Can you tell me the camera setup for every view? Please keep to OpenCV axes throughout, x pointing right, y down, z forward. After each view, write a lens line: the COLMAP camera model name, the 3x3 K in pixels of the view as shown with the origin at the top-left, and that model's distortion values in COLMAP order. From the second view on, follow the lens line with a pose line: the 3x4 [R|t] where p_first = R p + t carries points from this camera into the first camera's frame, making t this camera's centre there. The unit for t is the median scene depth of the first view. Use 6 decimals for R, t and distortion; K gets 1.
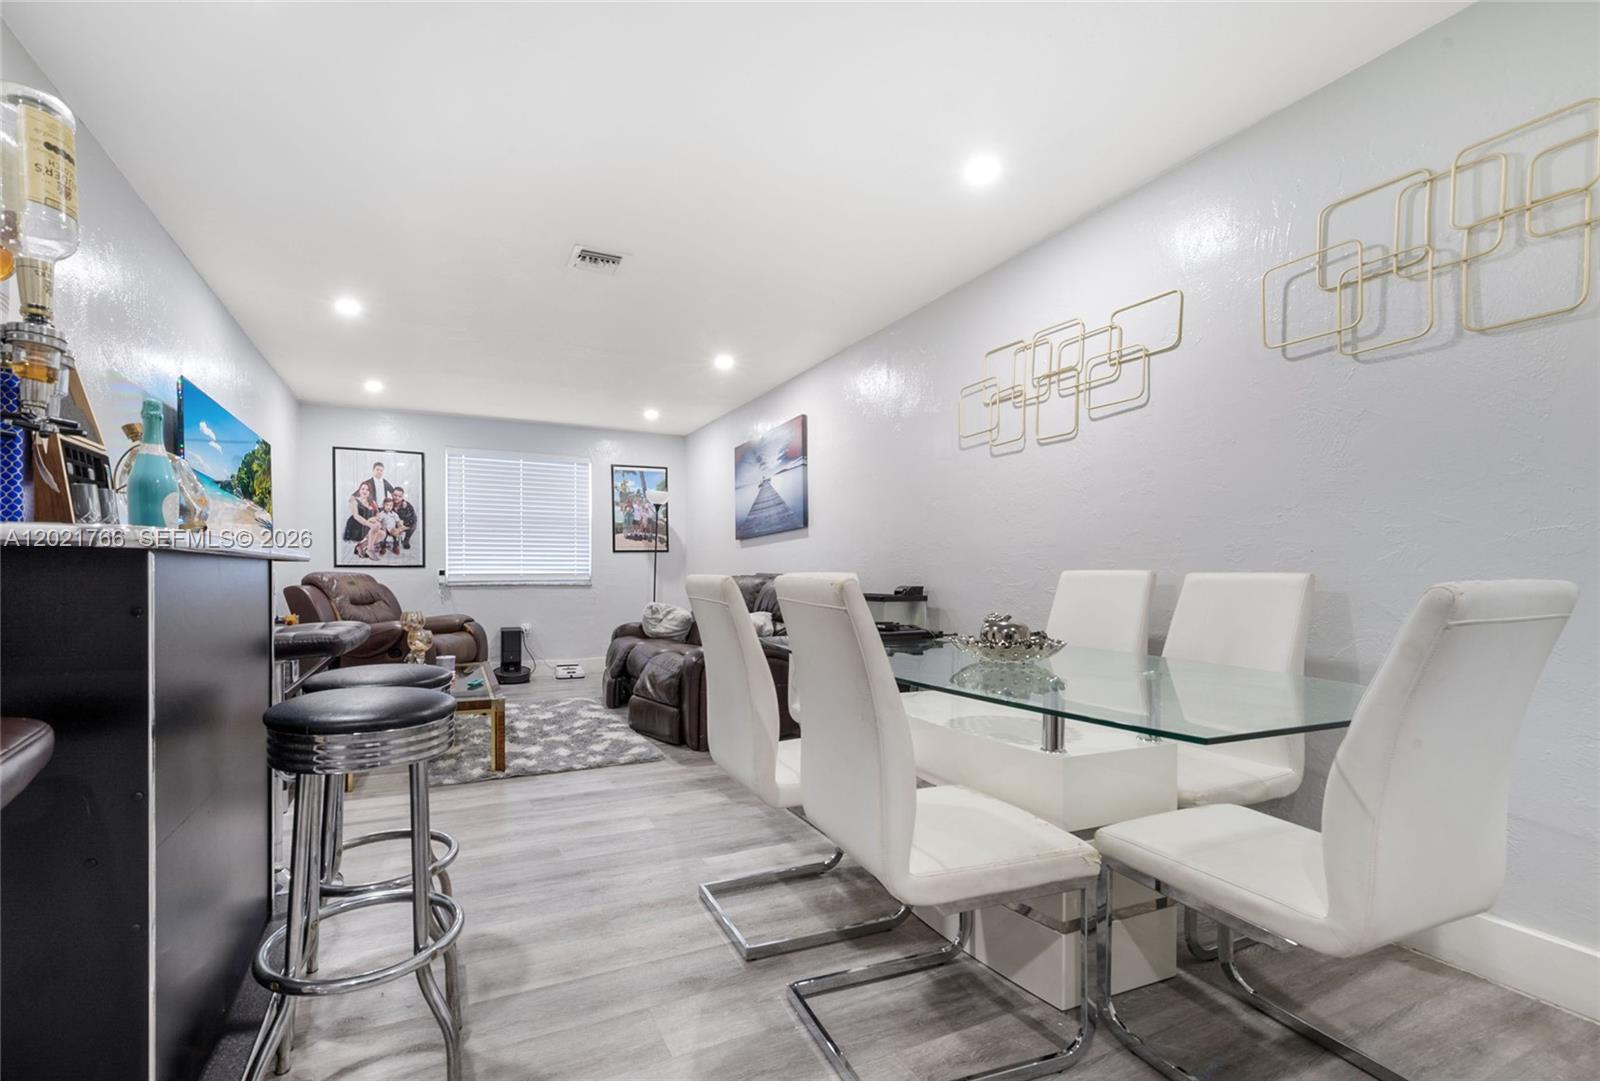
lens RADIAL K [[694.4, 0, 726.4], [0, 694.4, 583.0], [0, 0, 1]] dist [-0.001213, -0.000432]
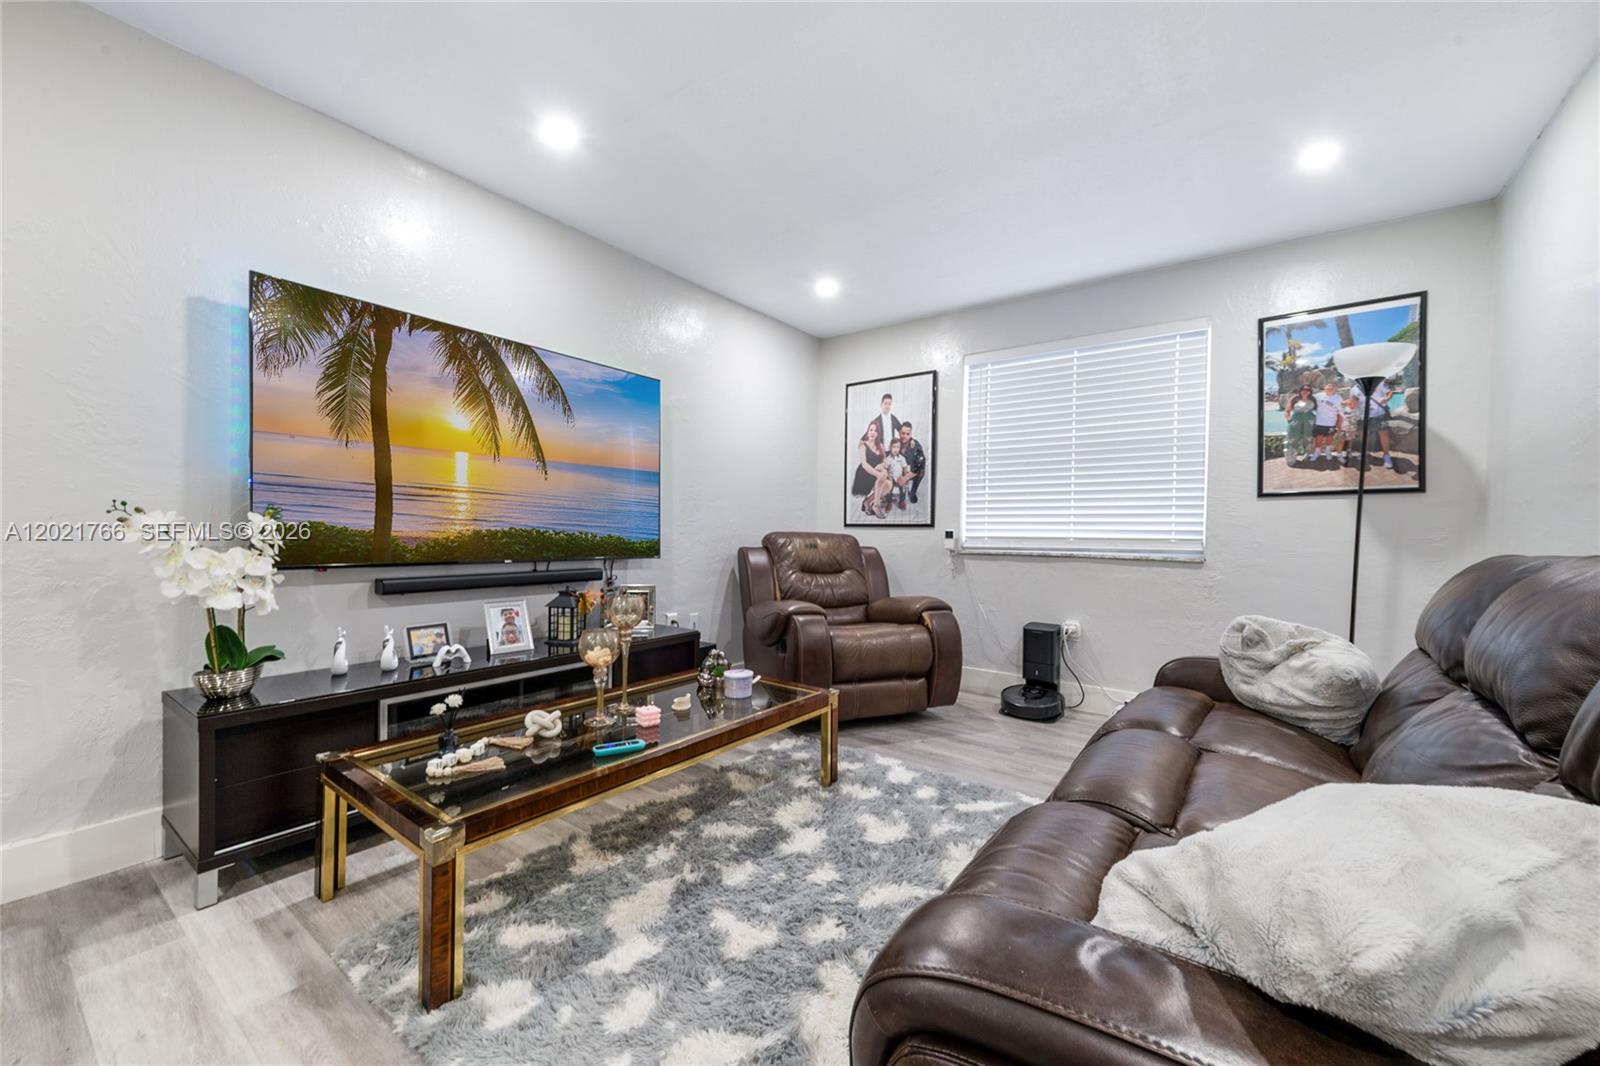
lens RADIAL K [[622.8, 0, 797.3], [0, 622.8, 539.0], [0, 0, 1]] dist [0.012806, -0.000185]
pose [[0.509423, 0.017164, -0.860345, 0.060090], [-0.026469, 0.999641, 0.004270, -0.009186], [0.860109, 0.020597, 0.509694, 0.553432]]
